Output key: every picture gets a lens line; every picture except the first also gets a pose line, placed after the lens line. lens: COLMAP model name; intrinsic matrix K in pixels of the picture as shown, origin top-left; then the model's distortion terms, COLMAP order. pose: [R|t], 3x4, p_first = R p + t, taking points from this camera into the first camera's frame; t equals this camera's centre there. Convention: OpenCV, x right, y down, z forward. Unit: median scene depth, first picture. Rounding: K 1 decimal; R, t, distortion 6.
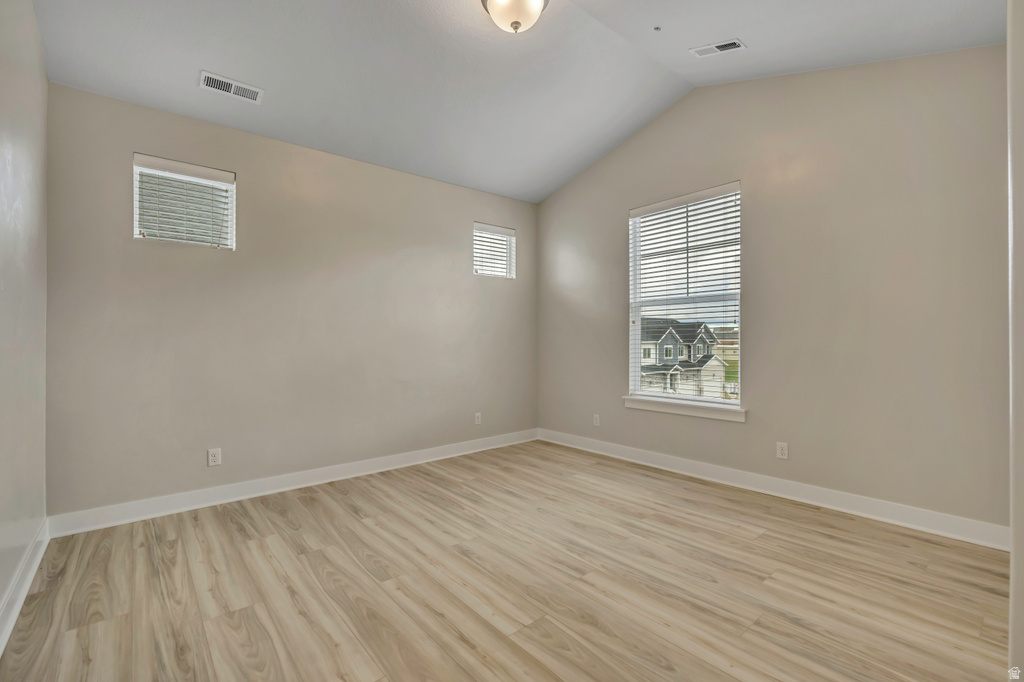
lens RADIAL K [[445.9, 0, 511.9], [0, 445.9, 334.6], [0, 0, 1]] dist [-0.000468, -0.000489]
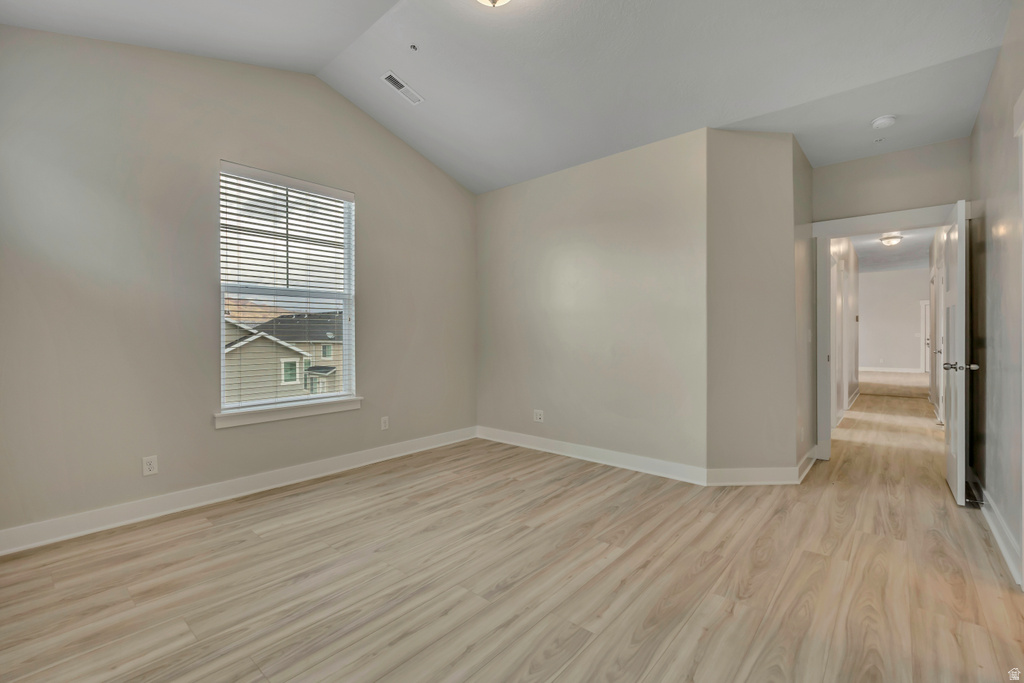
lens RADIAL K [[445.9, 0, 509.4], [0, 445.9, 336.8], [0, 0, 1]] dist [-0.000468, -0.000489]
pose [[-0.150409, 0.005802, 0.988607, -0.914973], [-0.004869, 0.999966, -0.006610, 0.027033], [-0.988612, -0.005808, -0.150376, 1.097873]]
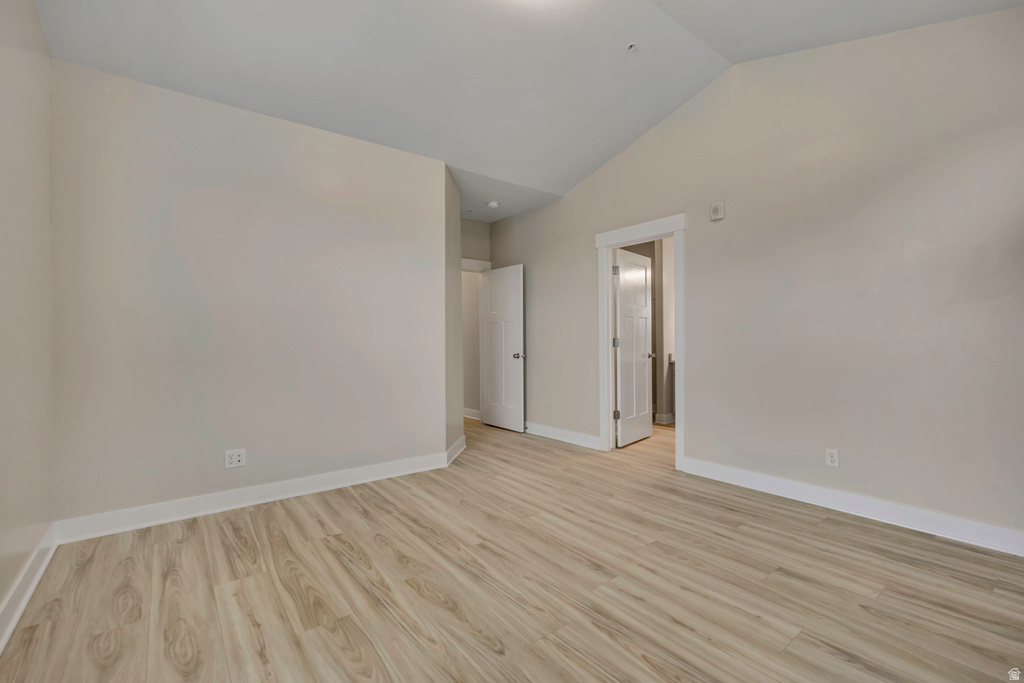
lens RADIAL K [[445.9, 0, 510.9], [0, 445.9, 342.6], [0, 0, 1]] dist [-0.000468, -0.000489]
pose [[-0.998921, 0.013852, 0.044329, 0.024829], [0.013875, 0.999904, 0.000215, 0.026824], [-0.044322, 0.000830, -0.999017, 1.886206]]
